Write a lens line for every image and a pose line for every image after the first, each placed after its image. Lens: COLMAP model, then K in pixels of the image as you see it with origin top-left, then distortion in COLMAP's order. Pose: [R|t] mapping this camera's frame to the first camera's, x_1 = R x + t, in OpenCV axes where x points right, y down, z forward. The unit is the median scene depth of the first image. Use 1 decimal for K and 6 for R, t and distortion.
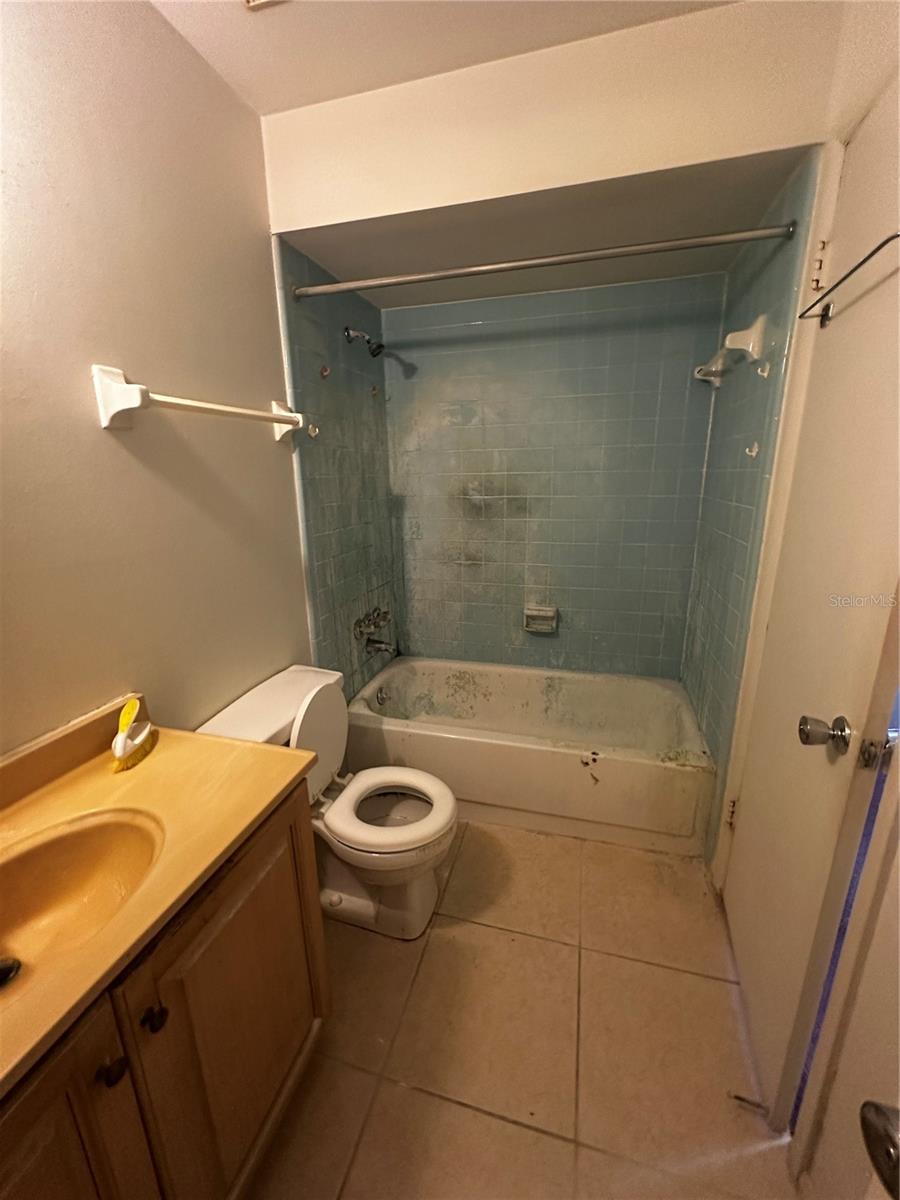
lens RADIAL K [[479.4, 0, 450.0], [0, 479.4, 600.0], [0, 0, 1]] dist [-0.002375, 0.000741]
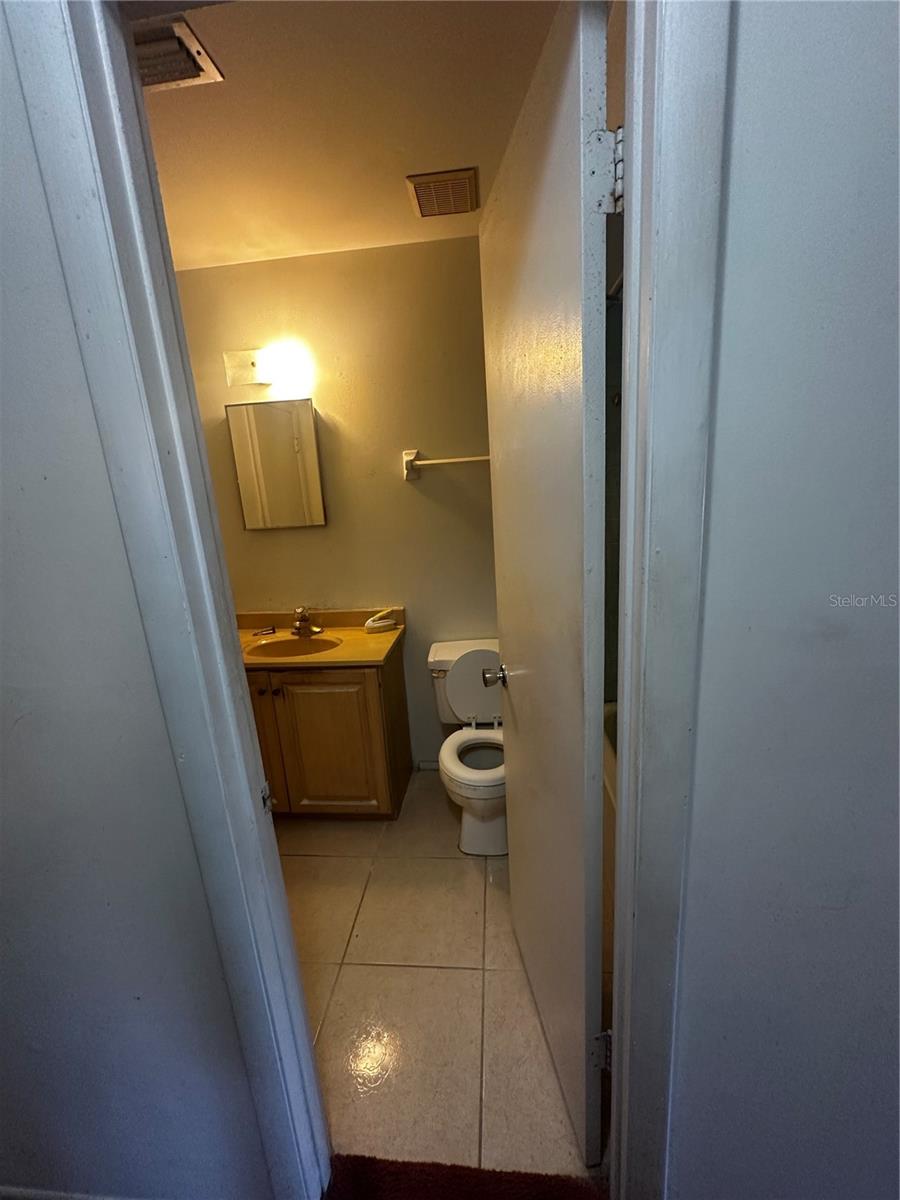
lens RADIAL K [[479.4, 0, 450.0], [0, 479.4, 600.0], [0, 0, 1]] dist [-0.002375, 0.000741]
pose [[0.179960, 0.231216, -0.956114, 0.662604], [-0.194339, 0.961182, 0.195863, -0.138597], [0.964286, 0.150562, 0.217908, 0.369107]]
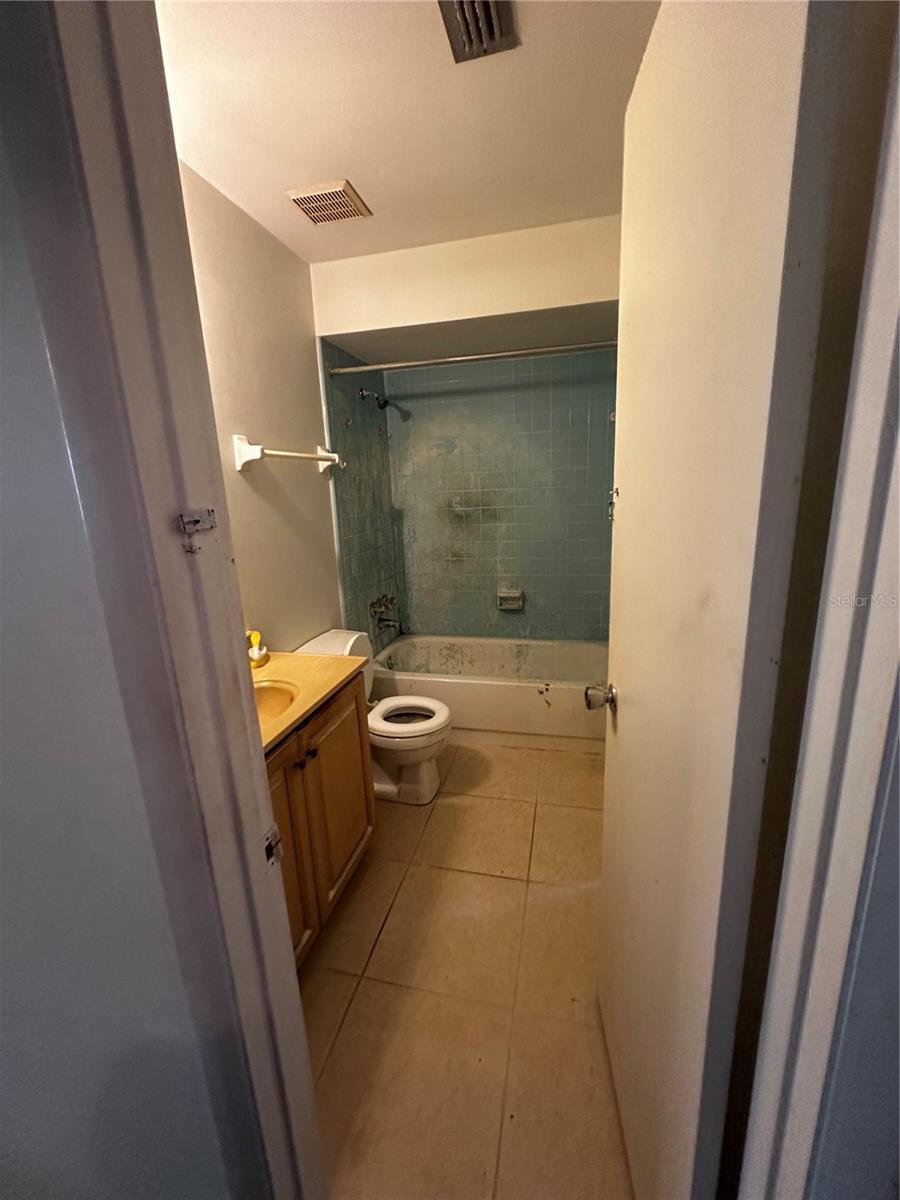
lens RADIAL K [[479.4, 0, 450.0], [0, 479.4, 600.0], [0, 0, 1]] dist [-0.002375, 0.000741]
pose [[0.999177, -0.029853, 0.027474, -0.012968], [0.030716, 0.999031, -0.031534, 0.081149], [-0.026506, 0.032352, 0.999125, -0.325334]]
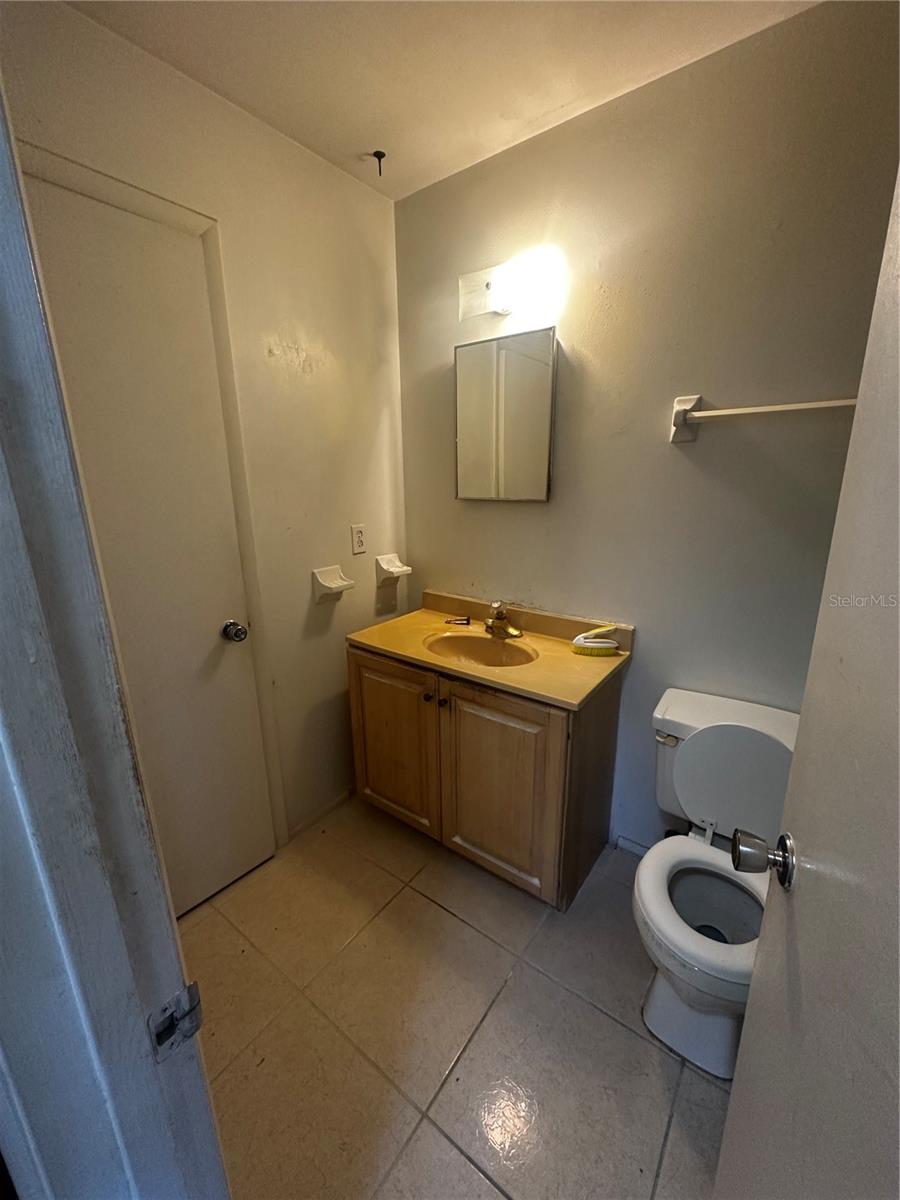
lens RADIAL K [[479.4, 0, 450.0], [0, 479.4, 600.0], [0, 0, 1]] dist [-0.002375, 0.000741]
pose [[-0.361145, 0.257983, -0.896114, 0.402763], [-0.220917, 0.909943, 0.350997, -0.131899], [0.905964, 0.324728, -0.271628, 0.430623]]
